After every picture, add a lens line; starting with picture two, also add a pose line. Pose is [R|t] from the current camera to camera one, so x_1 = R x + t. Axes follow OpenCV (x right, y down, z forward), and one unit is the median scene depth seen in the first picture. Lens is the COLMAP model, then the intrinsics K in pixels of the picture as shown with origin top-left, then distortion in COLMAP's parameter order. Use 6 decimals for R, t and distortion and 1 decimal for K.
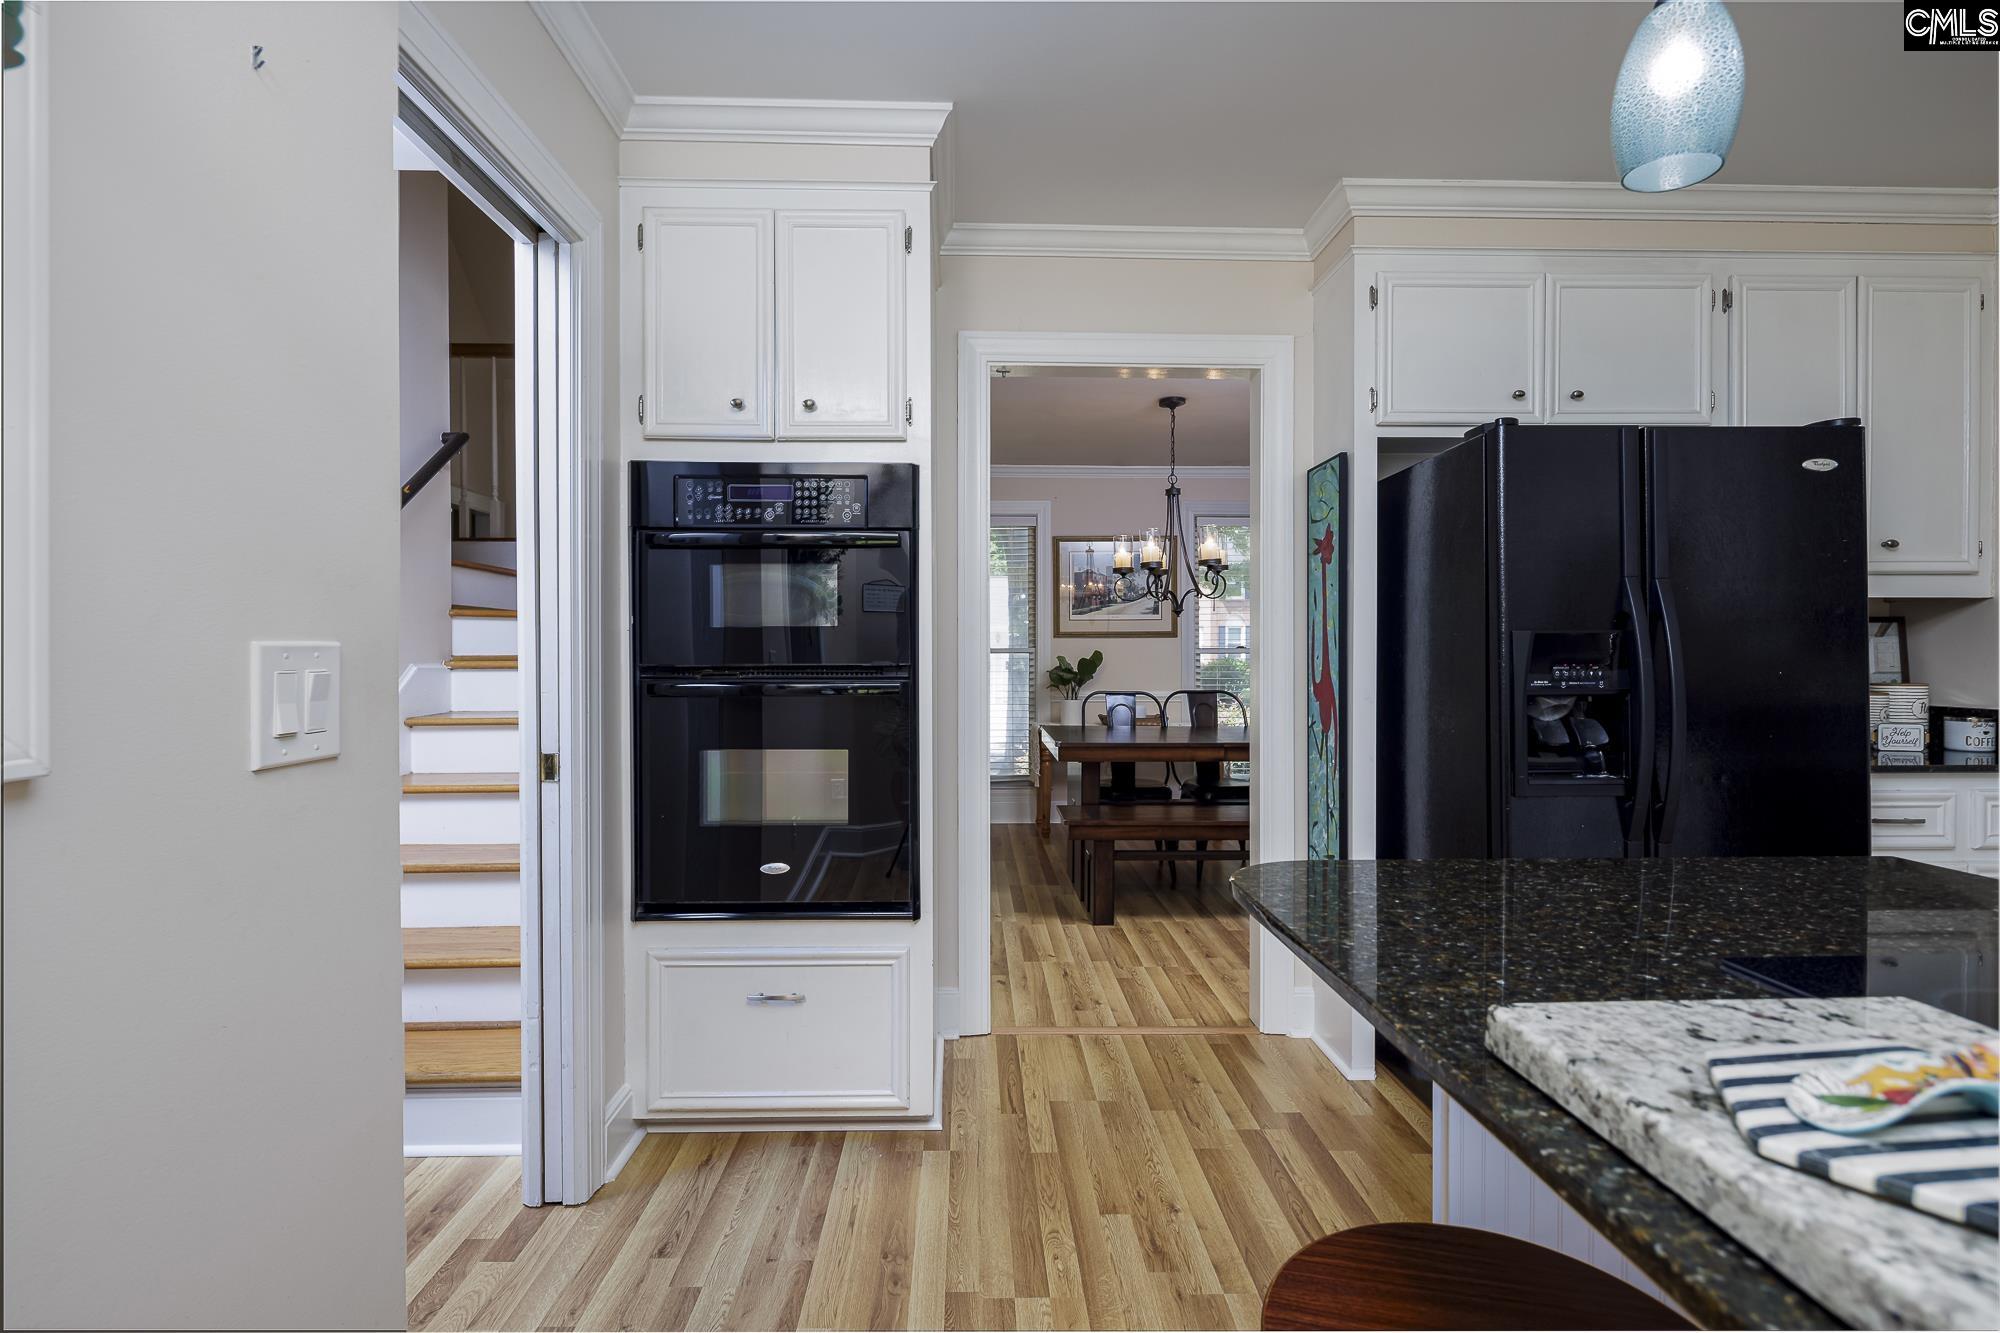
lens RADIAL K [[970.5, 0, 1010.8], [0, 970.5, 667.2], [0, 0, 1]] dist [0.000760, -0.004627]
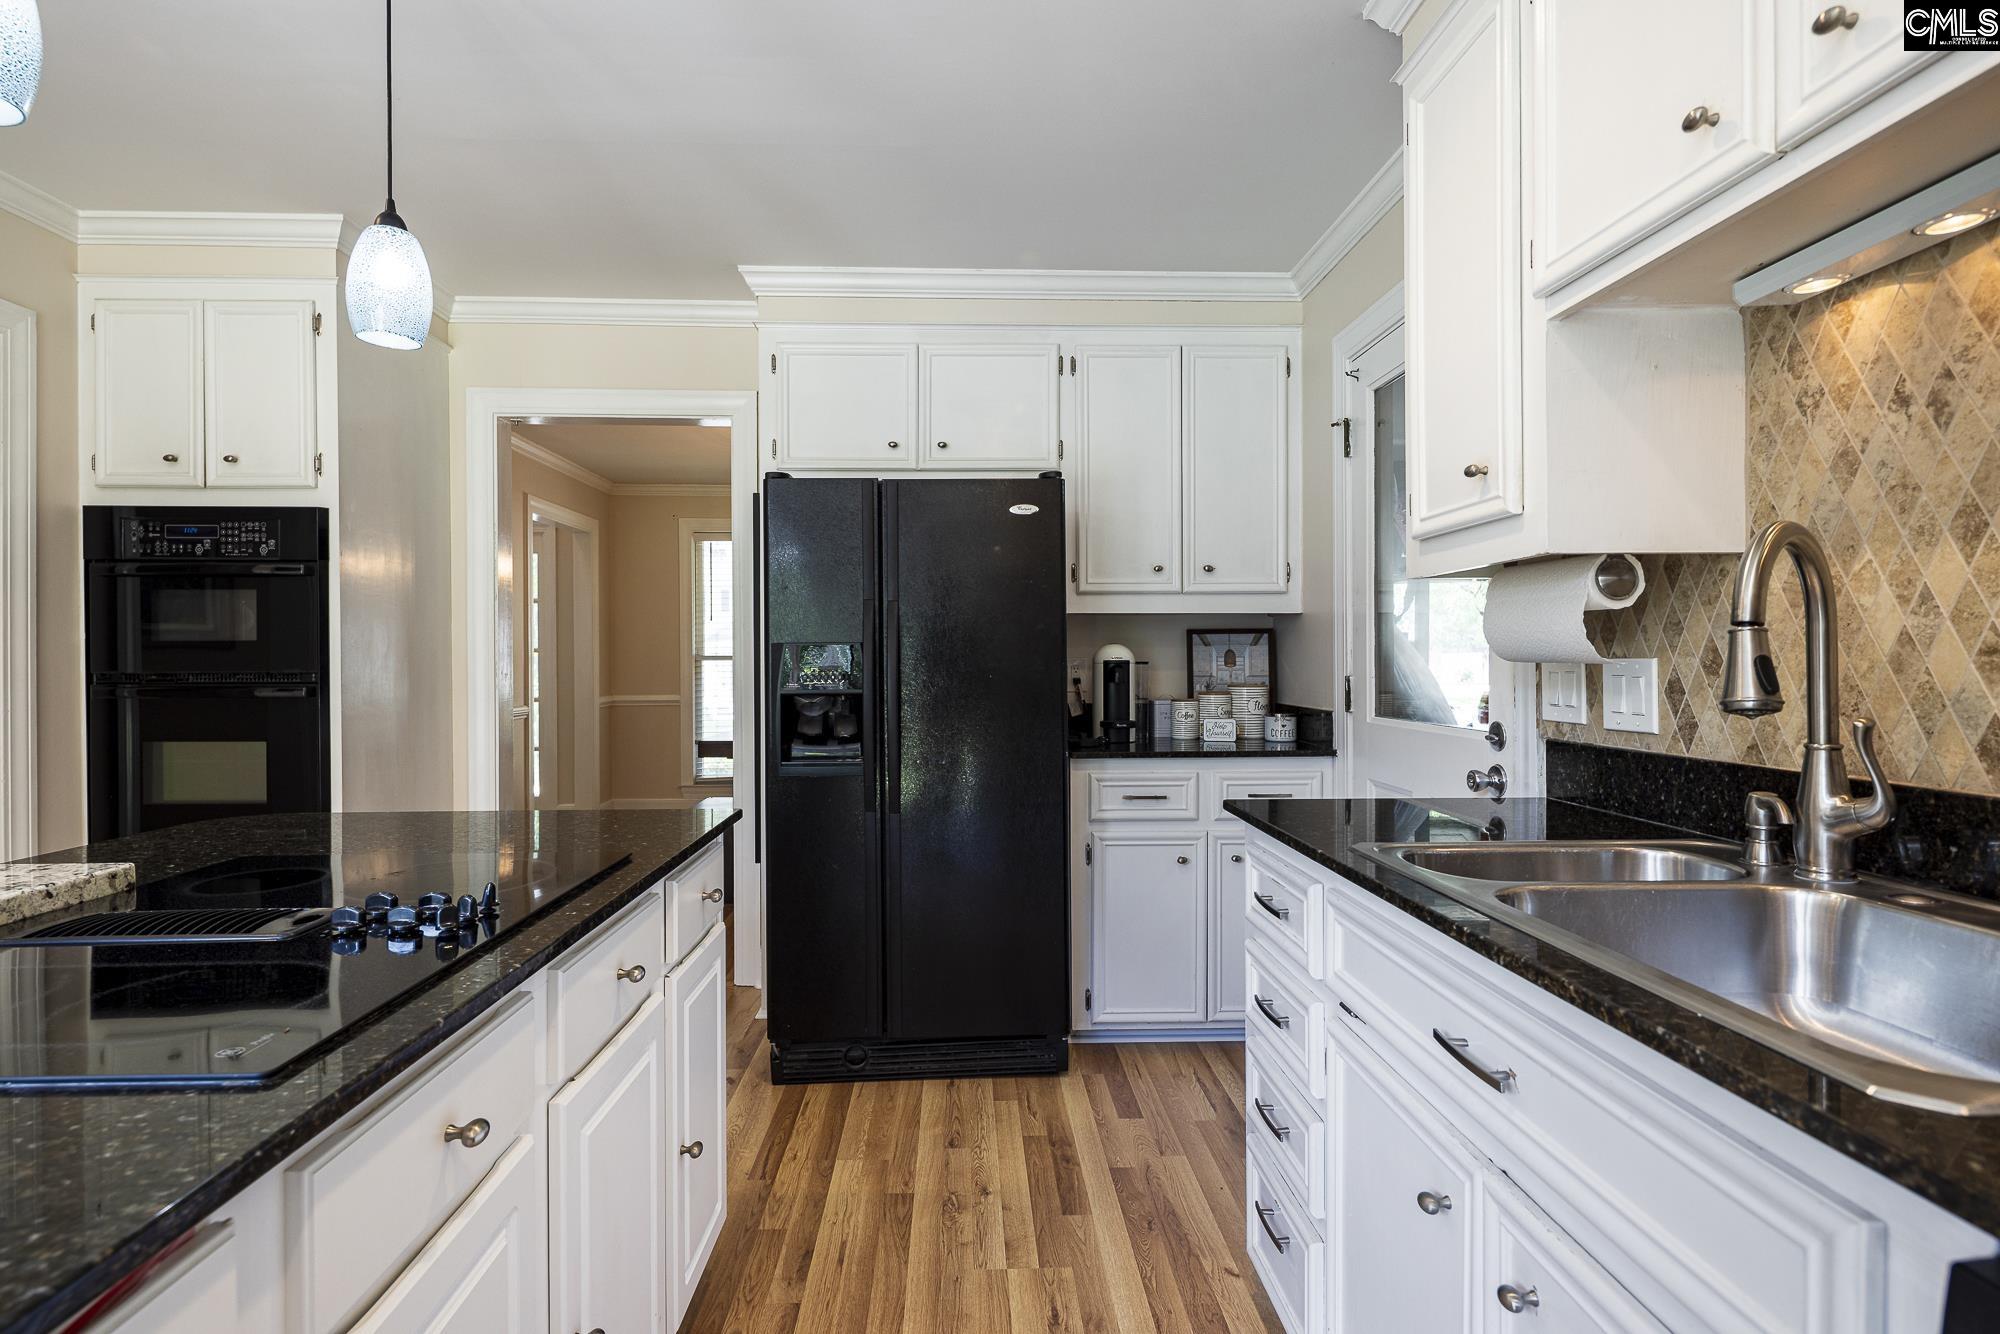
lens RADIAL K [[970.5, 0, 989.3], [0, 970.5, 660.9], [0, 0, 1]] dist [0.000760, -0.004627]
pose [[0.999849, -0.003246, 0.017077, 0.718696], [0.003455, 0.999920, -0.012177, 0.000968], [-0.017036, 0.012234, 0.999780, -0.228090]]
